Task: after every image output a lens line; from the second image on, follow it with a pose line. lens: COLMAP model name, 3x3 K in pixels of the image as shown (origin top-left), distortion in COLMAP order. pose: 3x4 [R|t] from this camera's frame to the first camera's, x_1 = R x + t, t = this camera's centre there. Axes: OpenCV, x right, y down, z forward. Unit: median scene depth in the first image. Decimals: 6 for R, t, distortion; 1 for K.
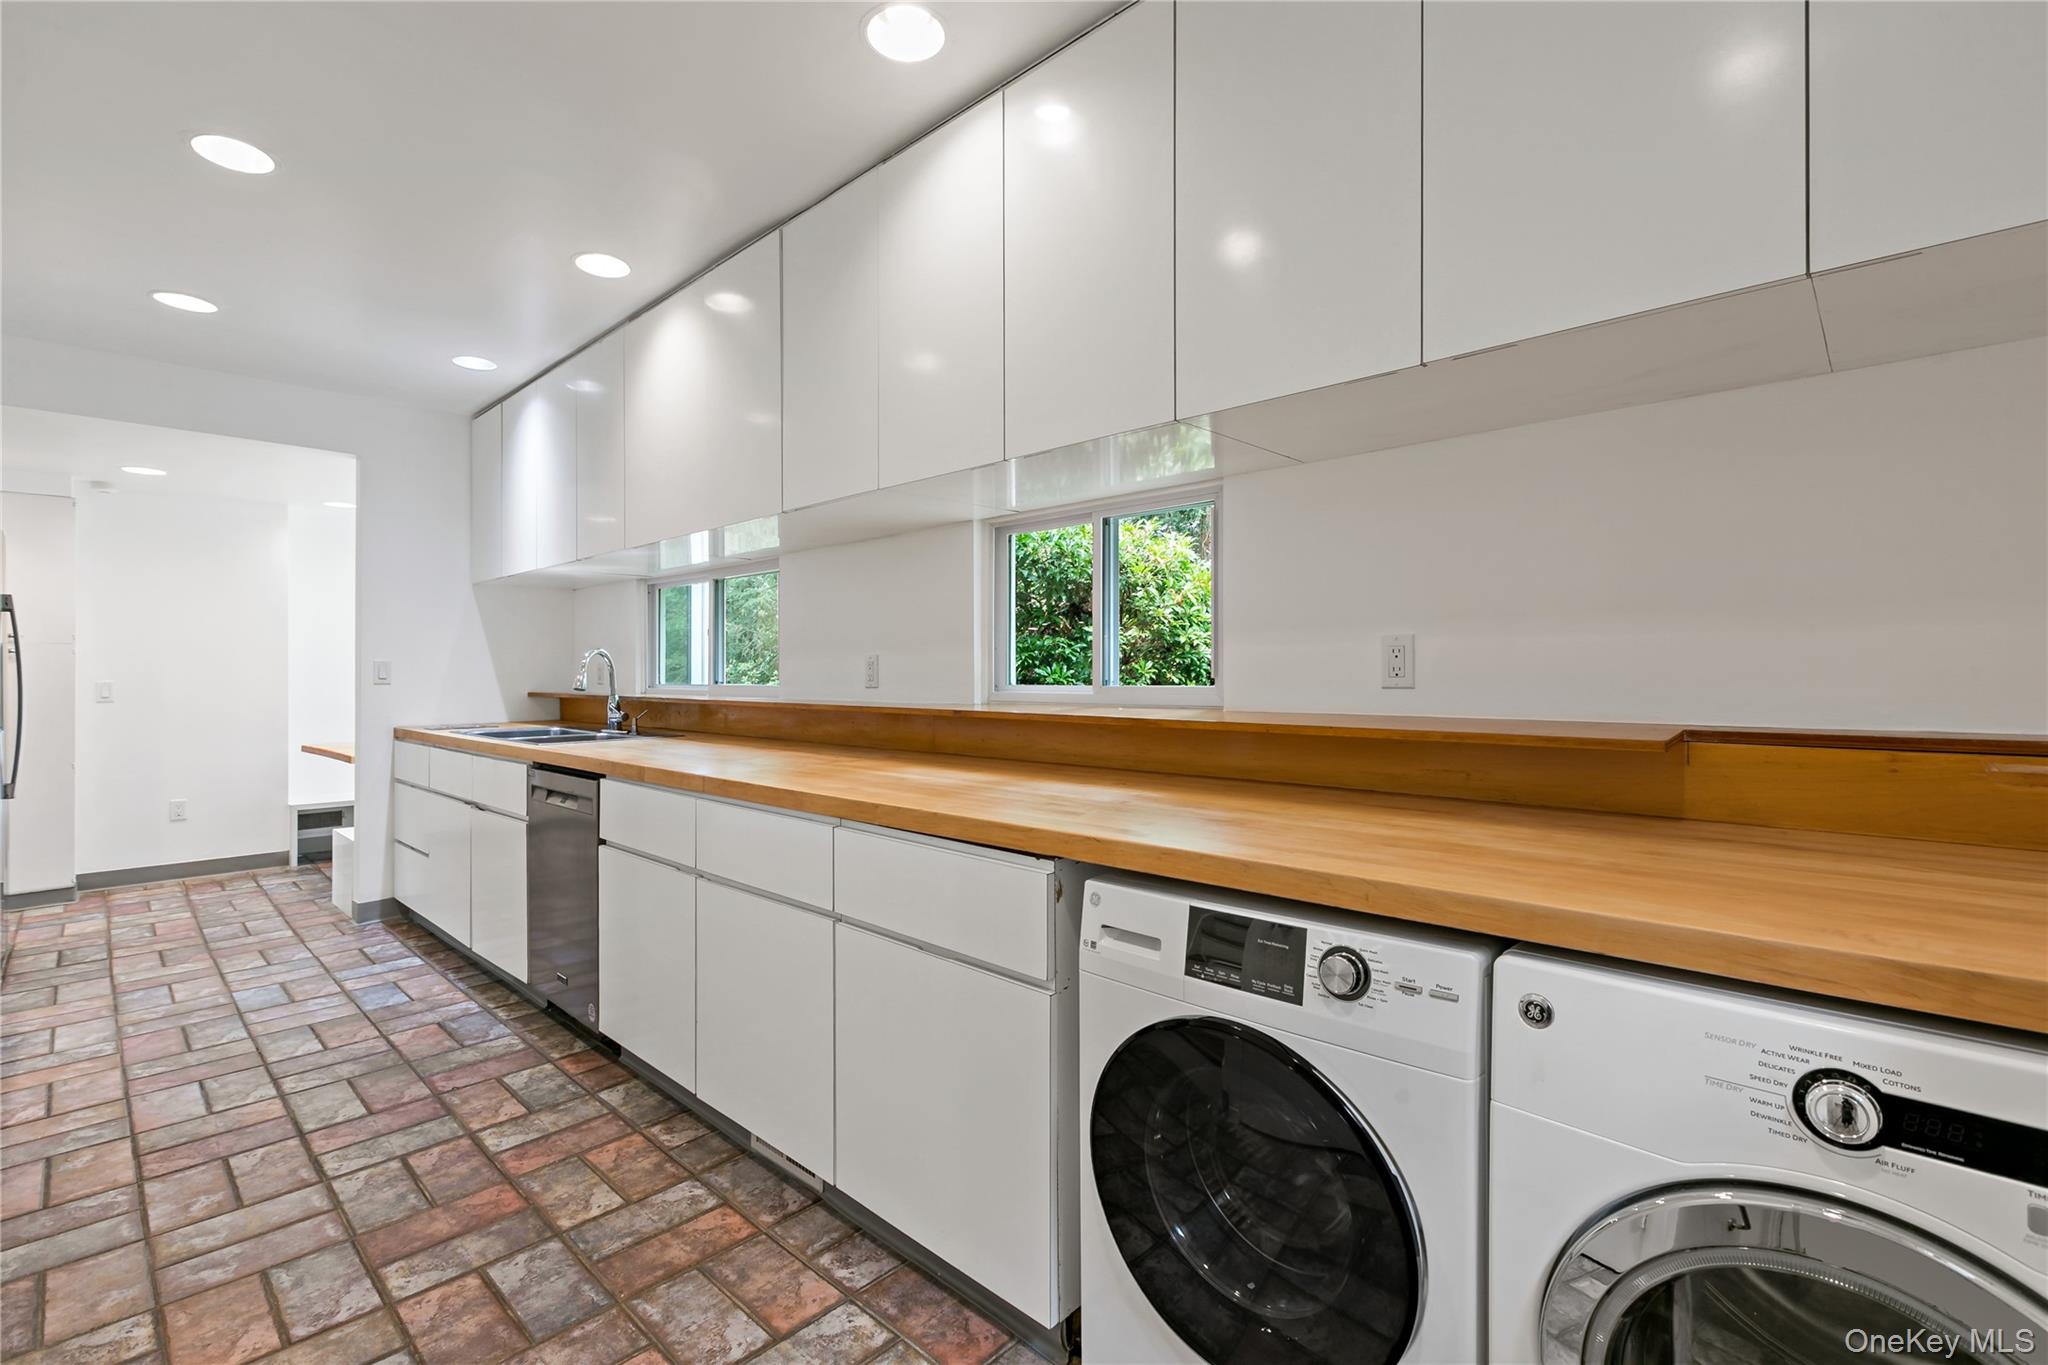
lens RADIAL K [[922.0, 0, 1006.3], [0, 922.0, 680.8], [0, 0, 1]] dist [0.003046, -0.002864]
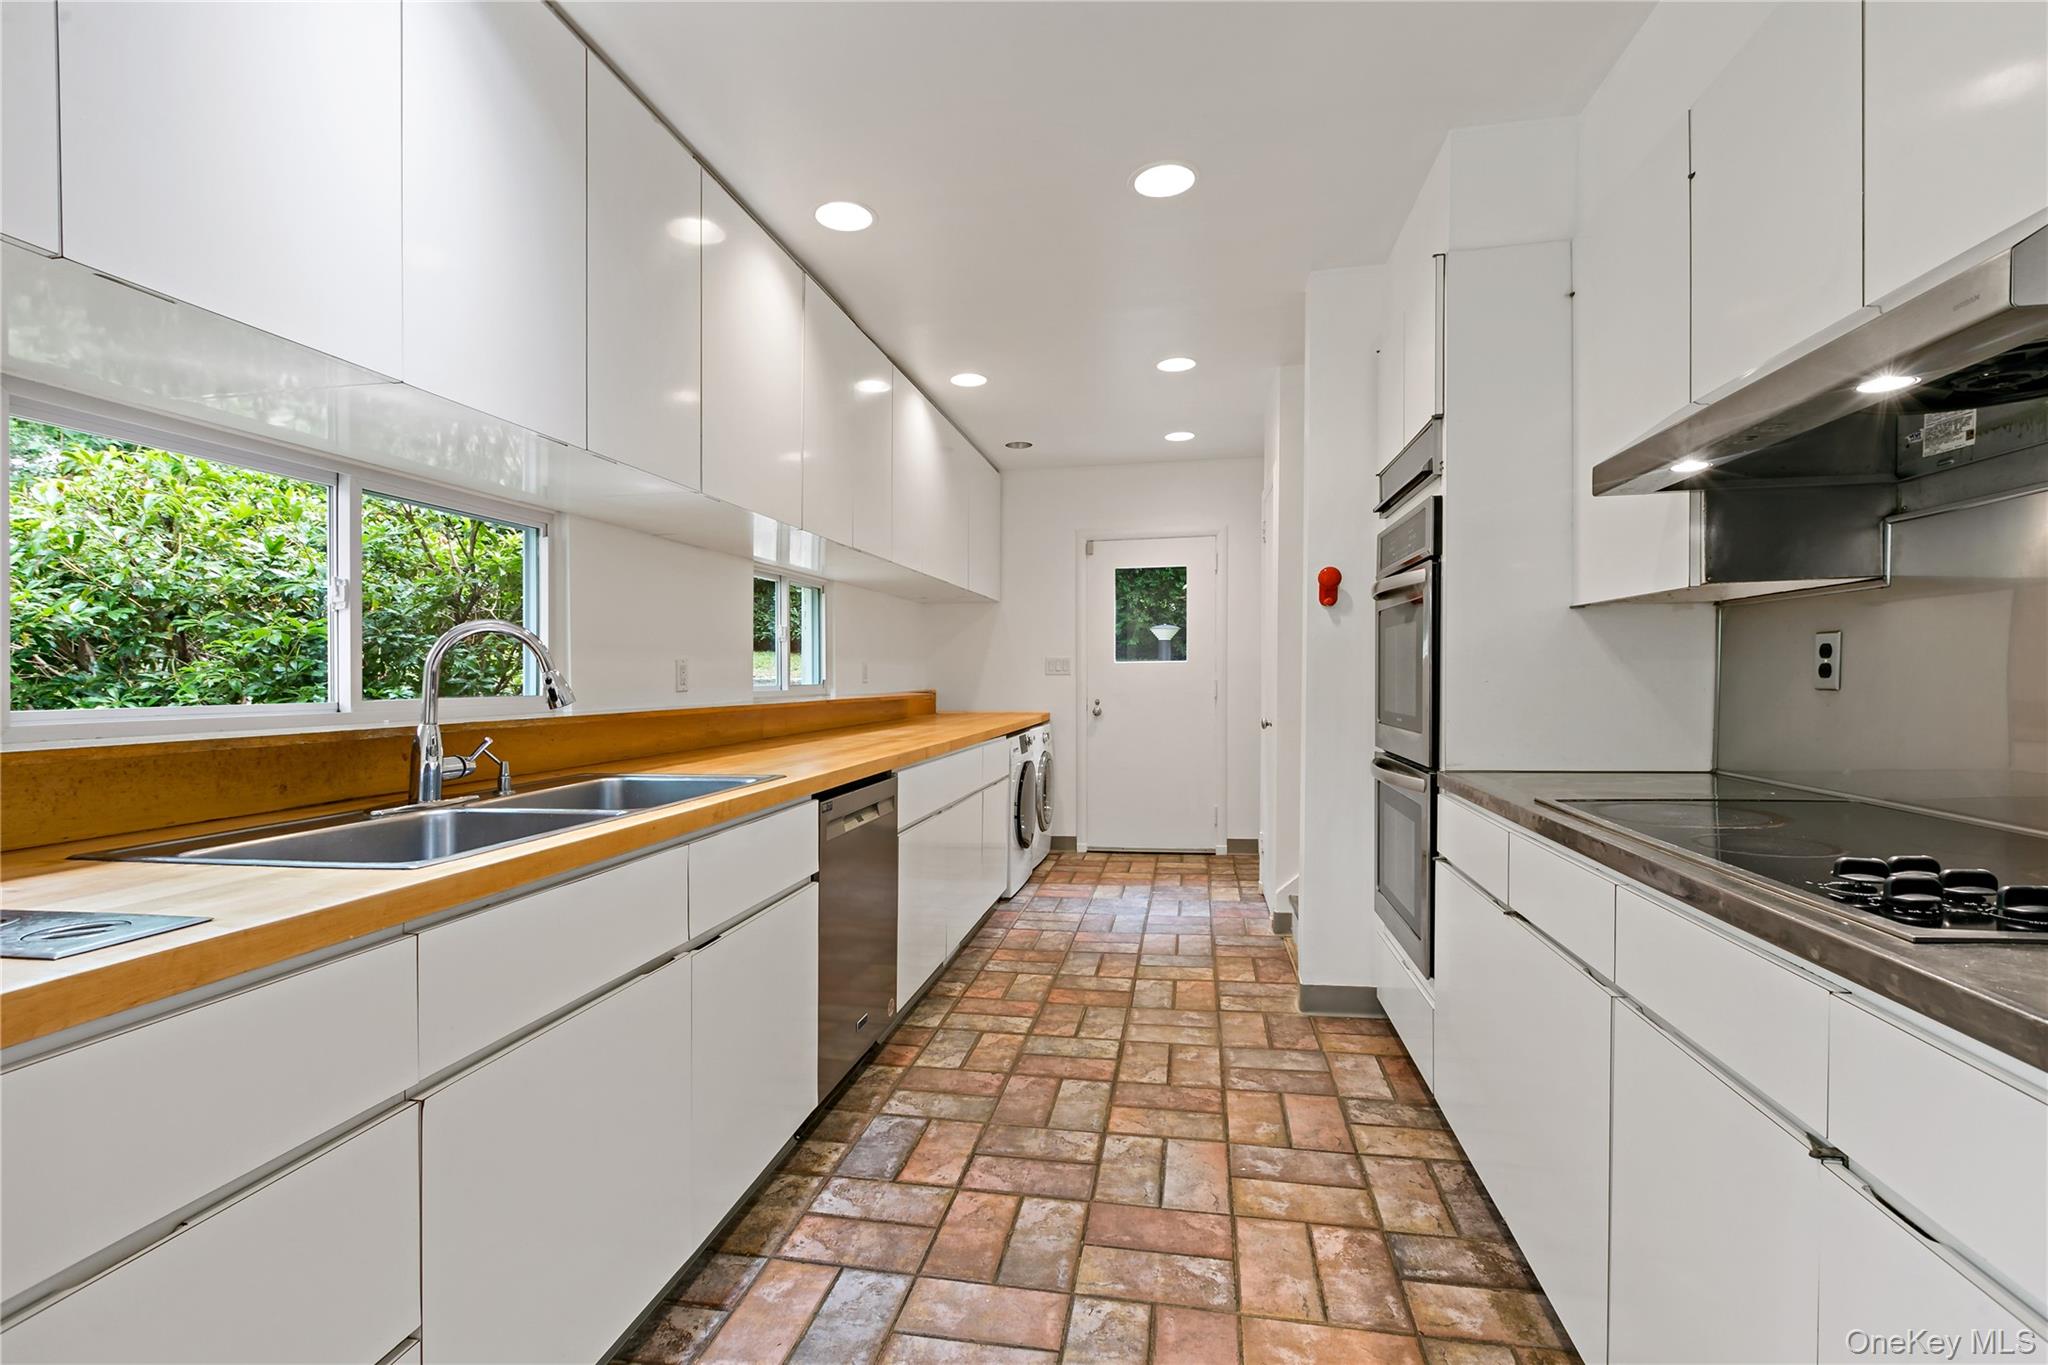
lens RADIAL K [[922.0, 0, 1027.1], [0, 922.0, 693.4], [0, 0, 1]] dist [0.003046, -0.002864]
pose [[-0.561095, -0.001762, 0.827750, -1.193894], [0.024946, 0.999508, 0.019037, 0.000053], [-0.827375, 0.031330, -0.560775, 1.246484]]
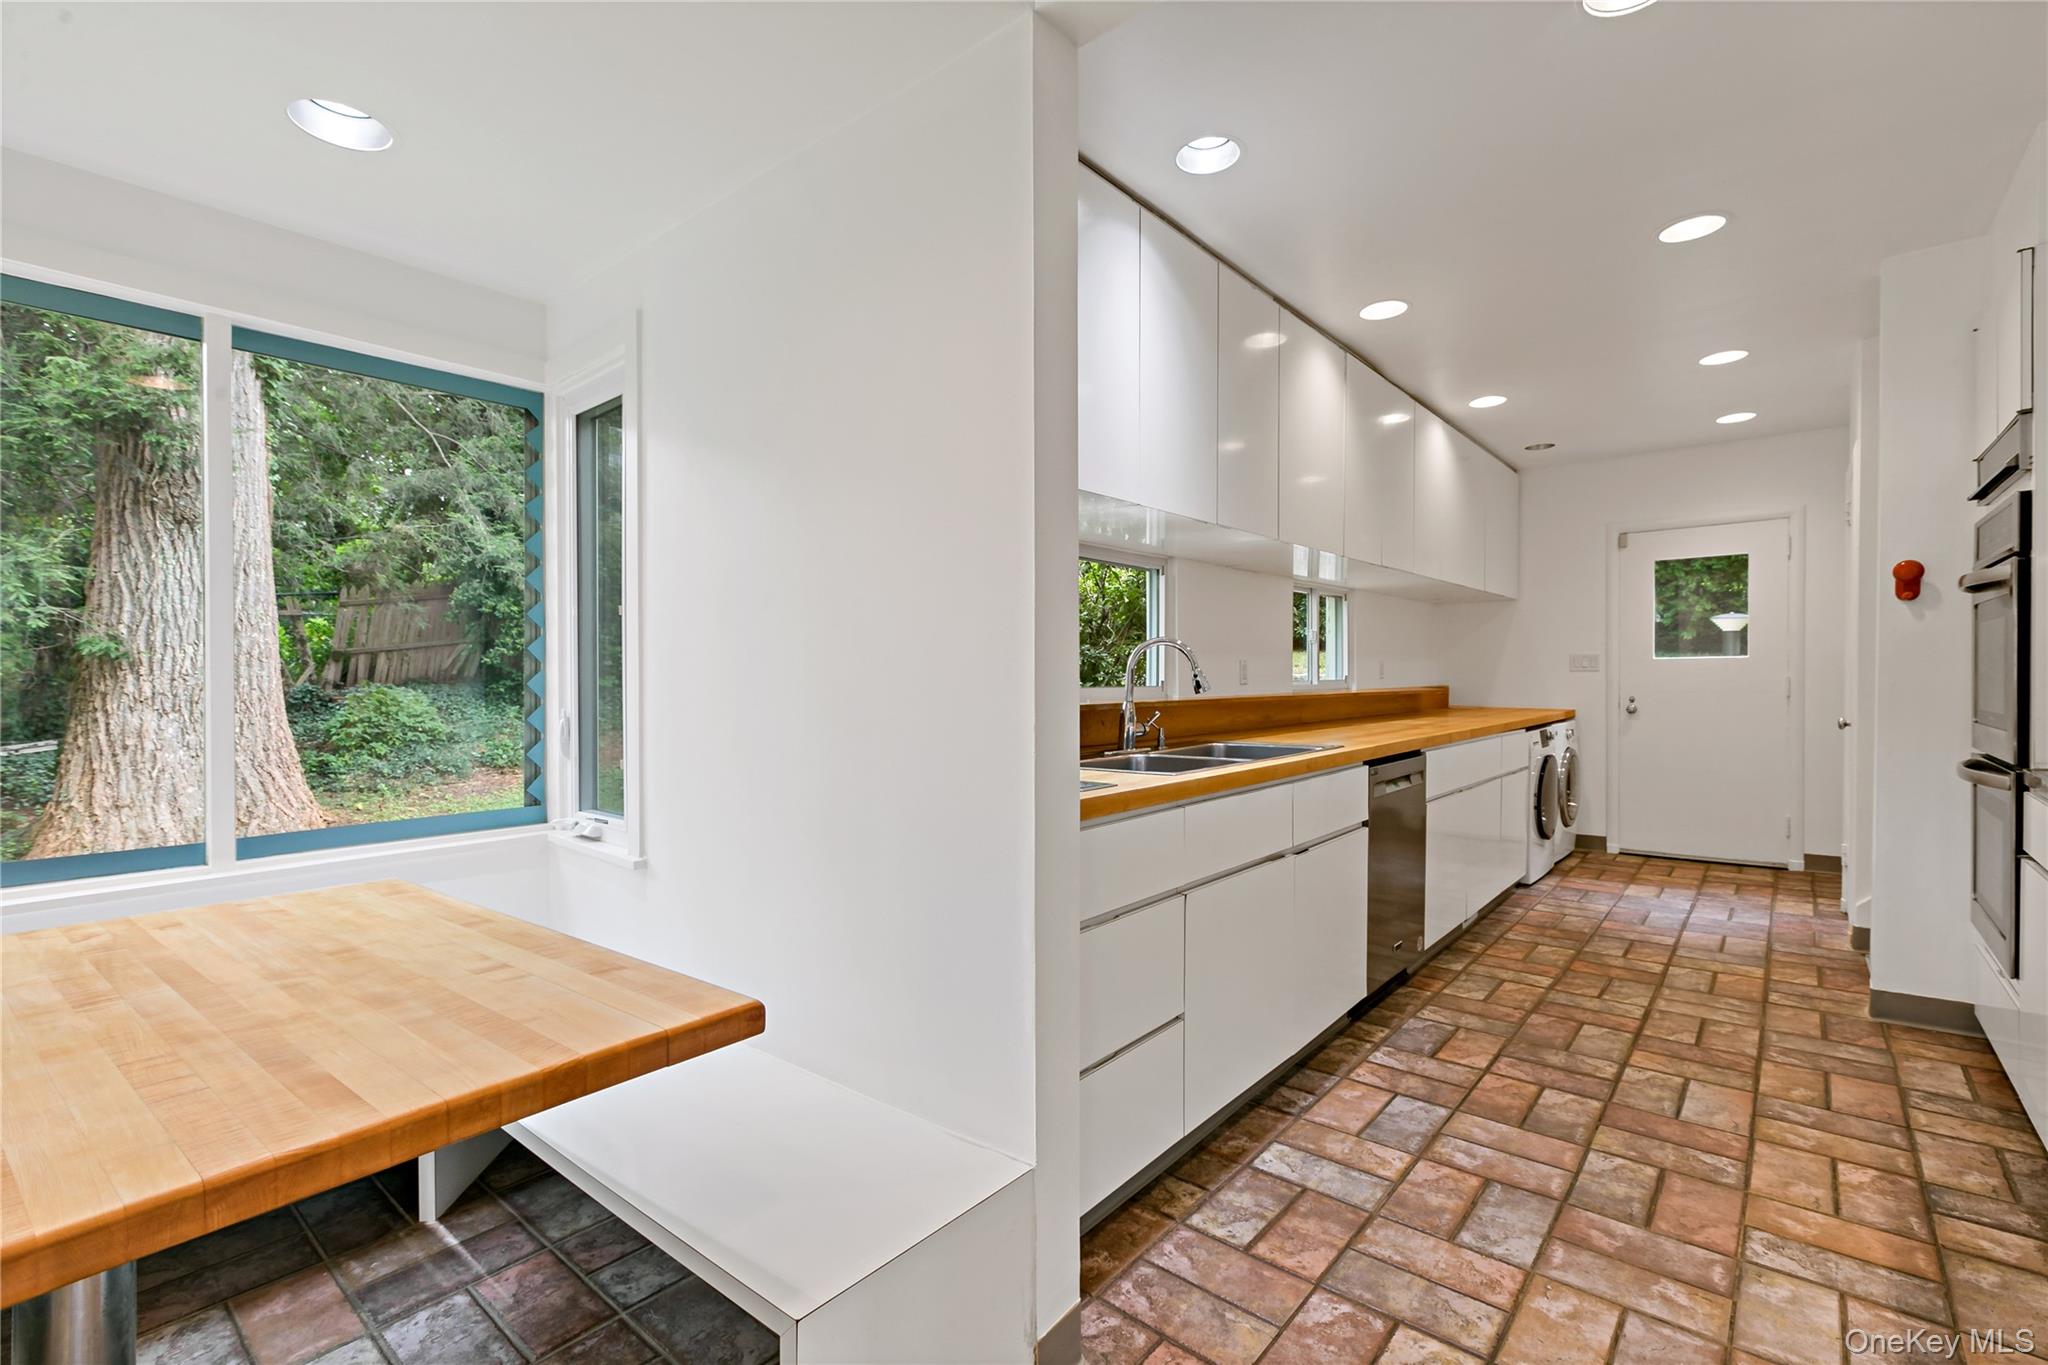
lens RADIAL K [[922.0, 0, 1022.8], [0, 922.0, 675.0], [0, 0, 1]] dist [0.003046, -0.002864]
pose [[-0.078002, 0.010263, 0.996900, -1.432809], [0.021260, 0.999737, -0.008628, -0.000874], [-0.996726, 0.020521, -0.078200, 1.409314]]
